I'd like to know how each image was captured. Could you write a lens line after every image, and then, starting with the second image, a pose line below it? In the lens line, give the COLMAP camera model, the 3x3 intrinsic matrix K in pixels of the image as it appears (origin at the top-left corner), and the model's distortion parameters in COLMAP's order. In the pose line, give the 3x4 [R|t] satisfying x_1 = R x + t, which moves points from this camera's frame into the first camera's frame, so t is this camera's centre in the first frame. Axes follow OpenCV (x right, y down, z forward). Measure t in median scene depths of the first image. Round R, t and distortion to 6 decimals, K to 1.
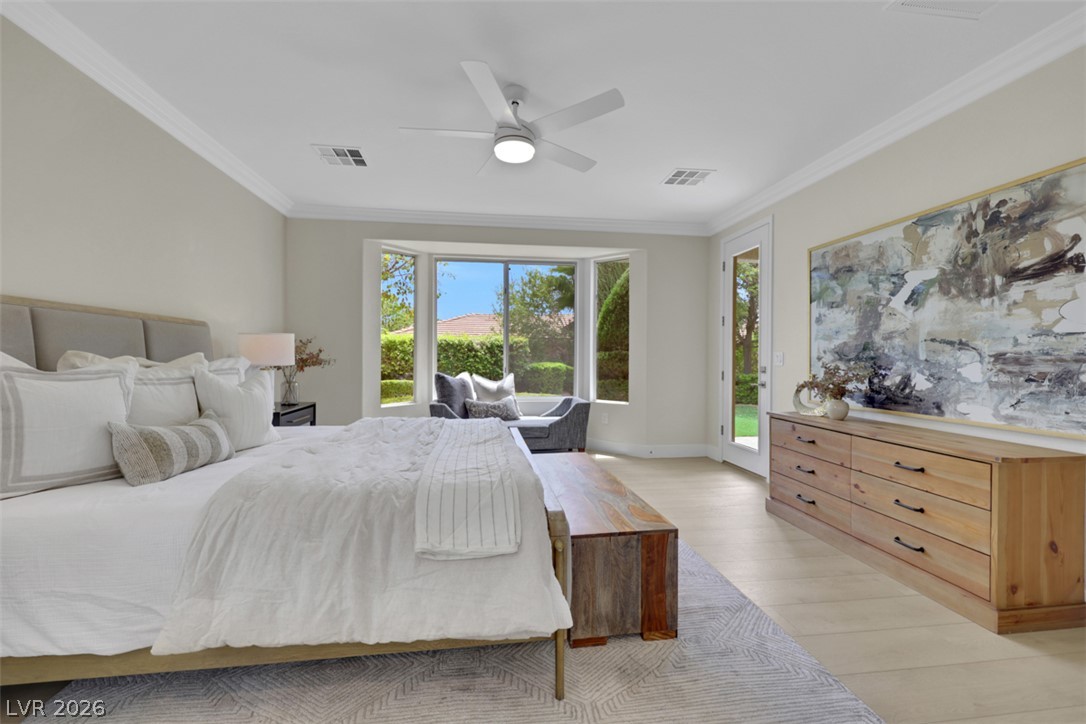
lens RADIAL K [[448.0, 0, 539.2], [0, 448.0, 358.6], [0, 0, 1]] dist [-0.001290, 0.001669]
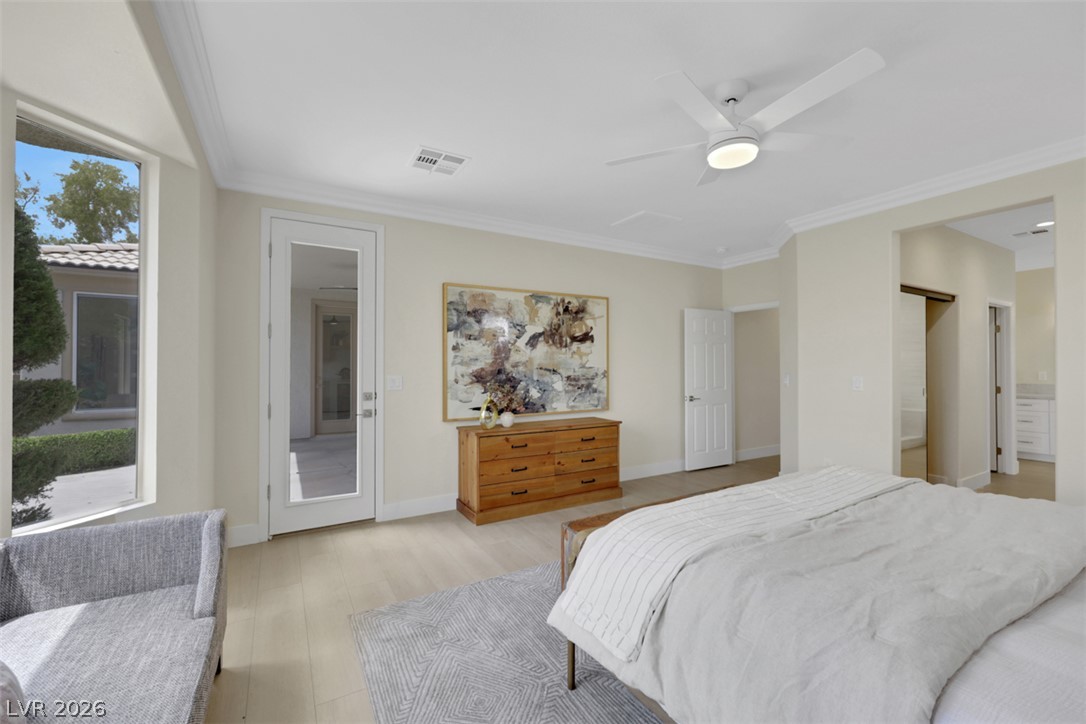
lens RADIAL K [[448.0, 0, 536.9], [0, 448.0, 360.0], [0, 0, 1]] dist [-0.001290, 0.001669]
pose [[-0.383830, 0.002721, 0.923400, -0.735775], [0.001904, 0.999996, -0.002155, -0.073695], [-0.923402, 0.000931, -0.383833, 1.759530]]
